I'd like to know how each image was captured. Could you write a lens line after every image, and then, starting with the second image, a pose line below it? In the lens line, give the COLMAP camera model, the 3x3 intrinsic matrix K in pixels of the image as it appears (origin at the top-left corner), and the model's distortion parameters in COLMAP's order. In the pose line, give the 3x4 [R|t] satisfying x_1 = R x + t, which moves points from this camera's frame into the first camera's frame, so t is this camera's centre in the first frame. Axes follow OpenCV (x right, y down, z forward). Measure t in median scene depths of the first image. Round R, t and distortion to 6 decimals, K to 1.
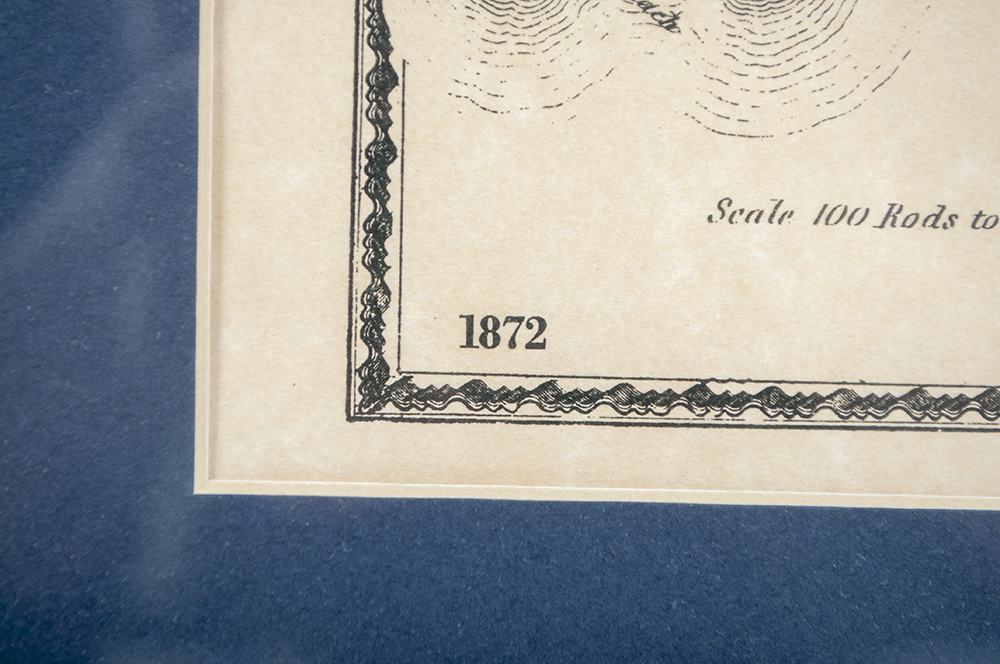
lens RADIAL K [[2328.8, 0, 501.1], [0, 2328.8, 332.8], [0, 0, 1]] dist [0.047736, 0.000000]
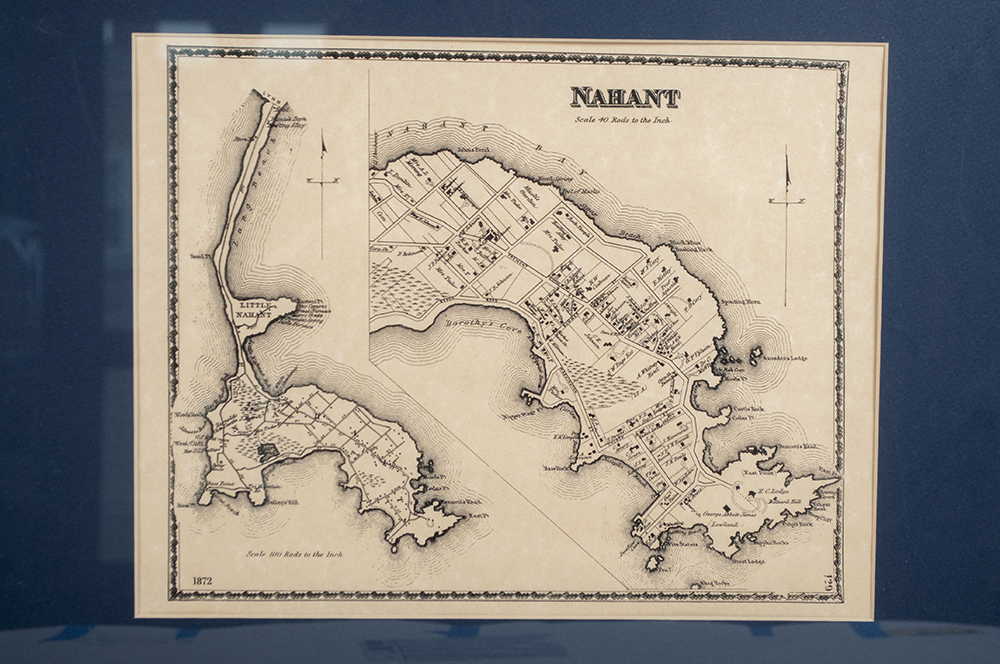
lens RADIAL K [[2052.8, 0, 544.4], [0, 2052.8, 369.7], [0, 0, 1]] dist [0.047566, 0.000000]
pose [[0.999801, -0.014113, 0.014065, 0.621672], [0.014203, 0.999879, -0.006316, -0.380002], [-0.013975, 0.006514, 0.999881, -3.050463]]
